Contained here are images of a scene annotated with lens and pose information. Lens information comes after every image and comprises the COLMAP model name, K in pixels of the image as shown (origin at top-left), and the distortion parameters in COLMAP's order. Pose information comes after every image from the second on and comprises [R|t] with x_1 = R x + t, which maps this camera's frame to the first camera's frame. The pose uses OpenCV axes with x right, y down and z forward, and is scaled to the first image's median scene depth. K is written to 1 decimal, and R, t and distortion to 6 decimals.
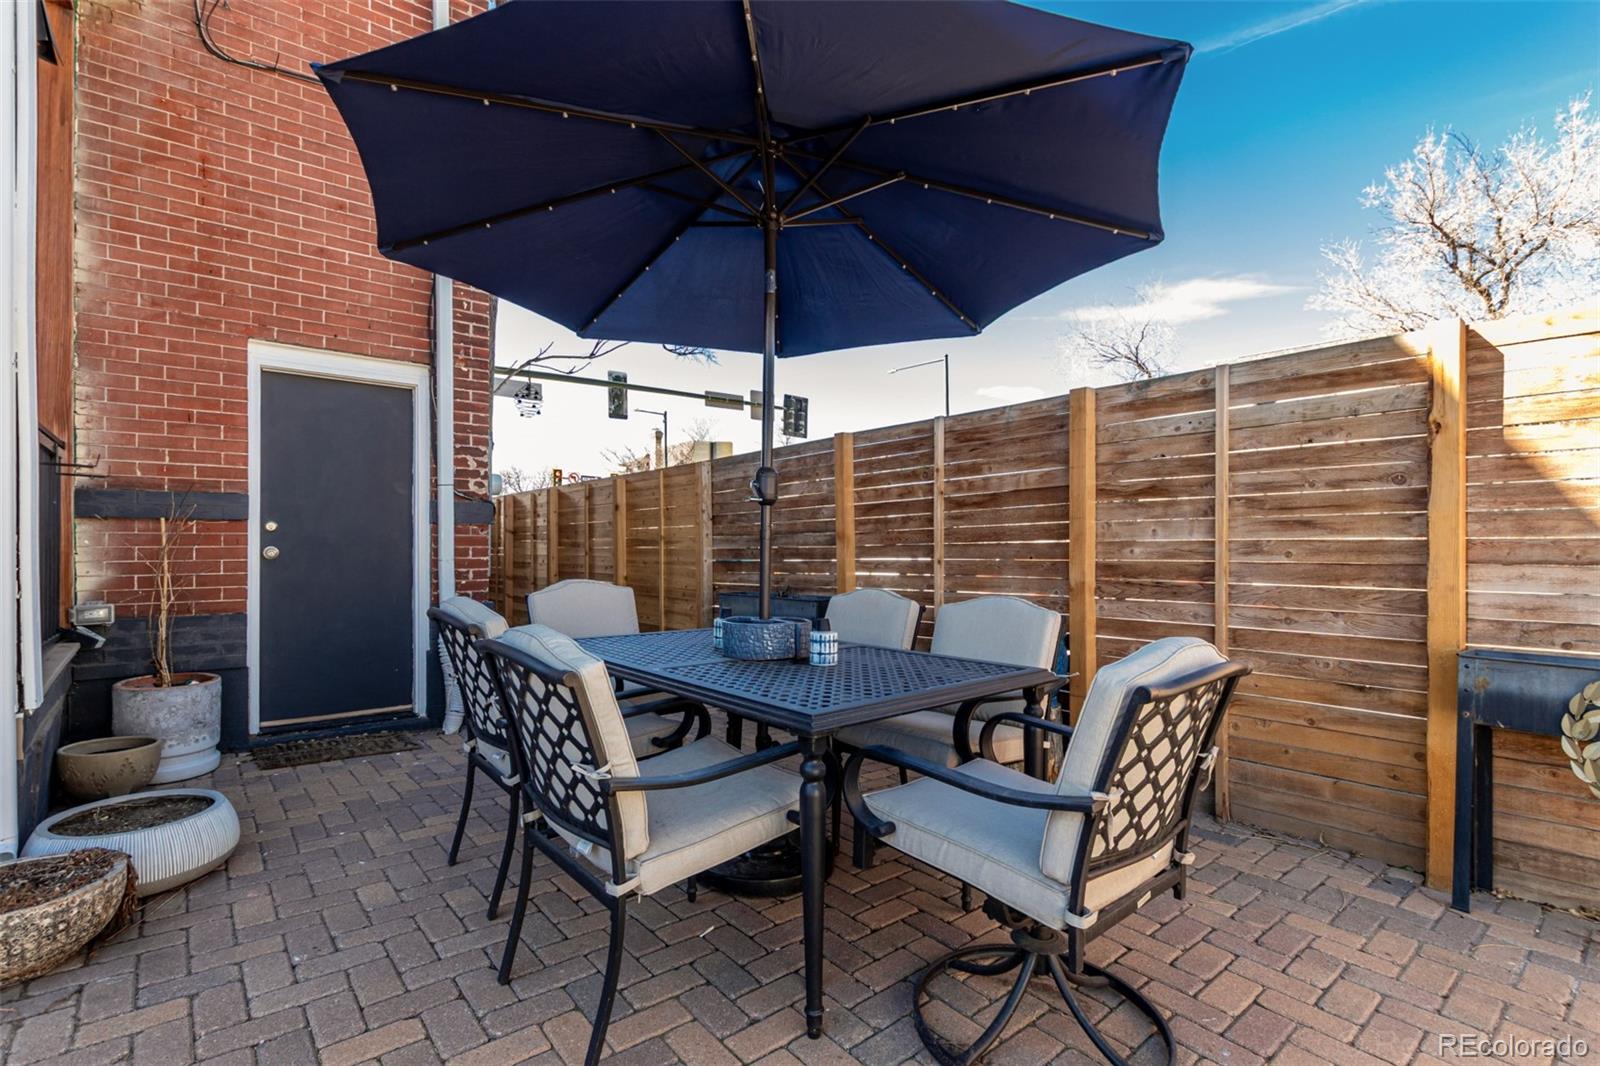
lens RADIAL K [[748.1, 0, 798.0], [0, 748.1, 545.5], [0, 0, 1]] dist [-0.000896, -0.002329]
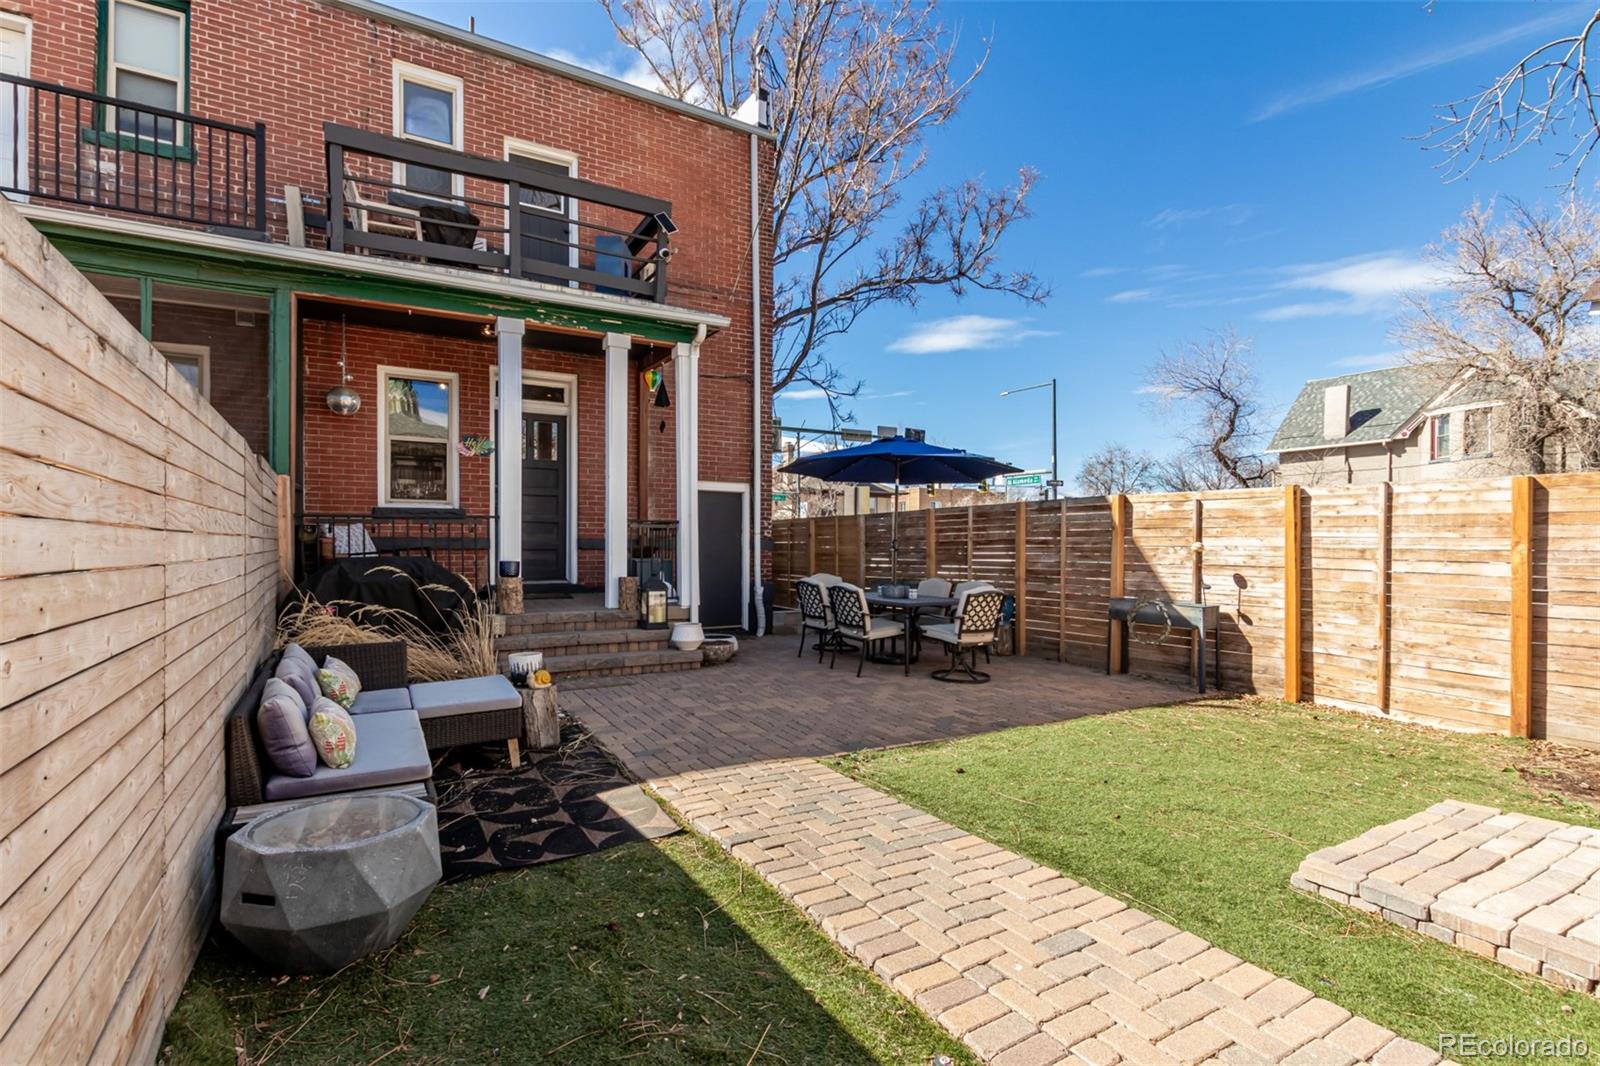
lens RADIAL K [[748.1, 0, 731.0], [0, 748.1, 546.1], [0, 0, 1]] dist [-0.000896, -0.002329]
pose [[0.969263, 0.003536, -0.246003, 0.039989], [-0.002919, 0.999992, 0.002872, -0.051097], [0.246011, -0.002066, 0.969265, -1.446621]]
